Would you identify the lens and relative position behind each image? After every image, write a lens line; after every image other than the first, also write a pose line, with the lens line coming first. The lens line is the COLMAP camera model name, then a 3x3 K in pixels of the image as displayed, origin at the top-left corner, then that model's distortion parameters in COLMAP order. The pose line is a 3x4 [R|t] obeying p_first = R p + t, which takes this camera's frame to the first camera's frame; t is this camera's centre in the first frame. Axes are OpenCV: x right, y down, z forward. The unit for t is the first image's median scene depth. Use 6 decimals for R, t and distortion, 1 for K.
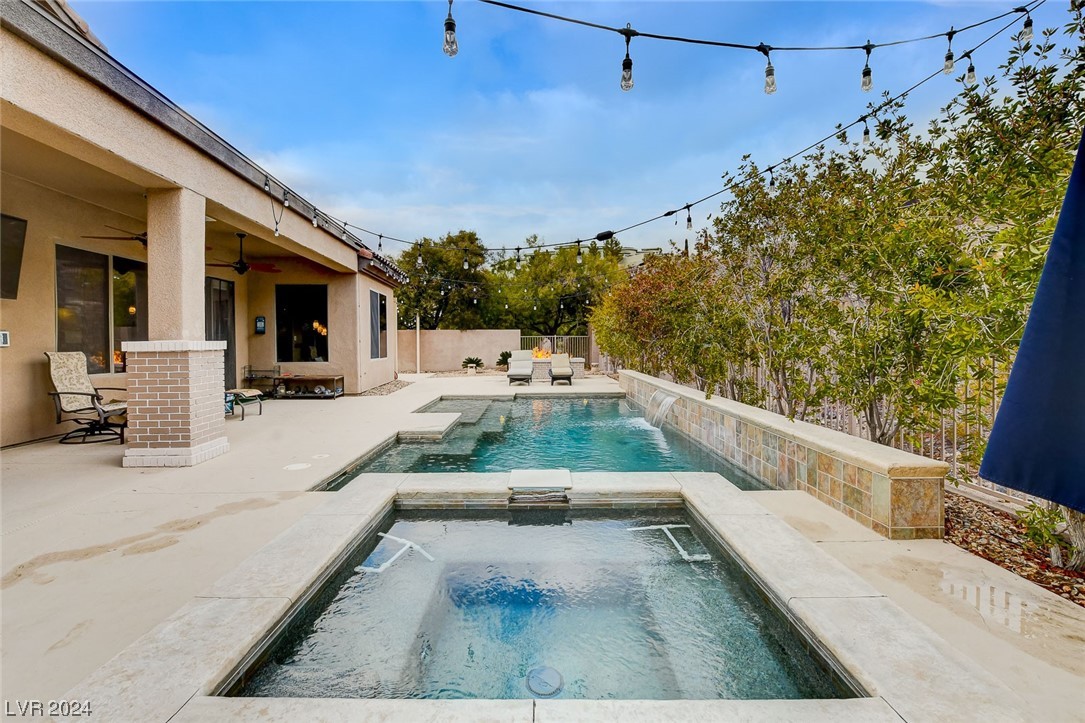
lens RADIAL K [[489.4, 0, 541.3], [0, 489.4, 342.9], [0, 0, 1]] dist [-0.001612, -0.000100]
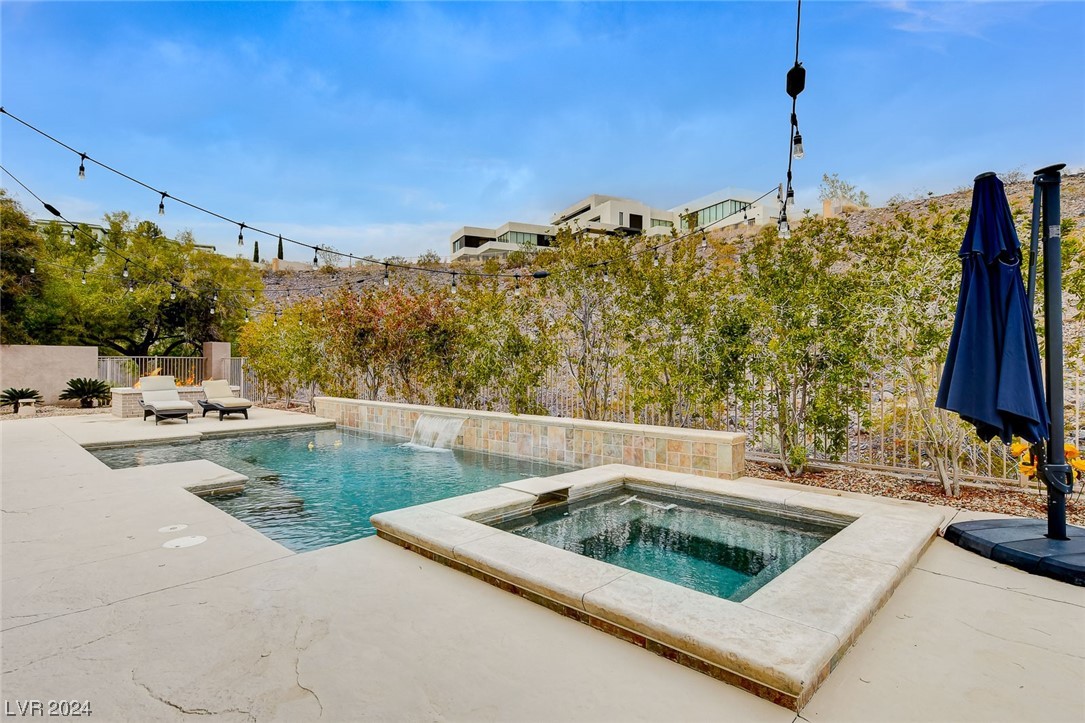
lens RADIAL K [[546.0, 0, 542.5], [0, 546.0, 361.5], [0, 0, 1]] dist [0.023516, 0.000060]
pose [[0.692658, 0.009517, 0.721203, -0.275648], [-0.002721, 0.999940, -0.010582, 0.000487], [-0.721261, 0.005367, 0.692643, 0.032287]]
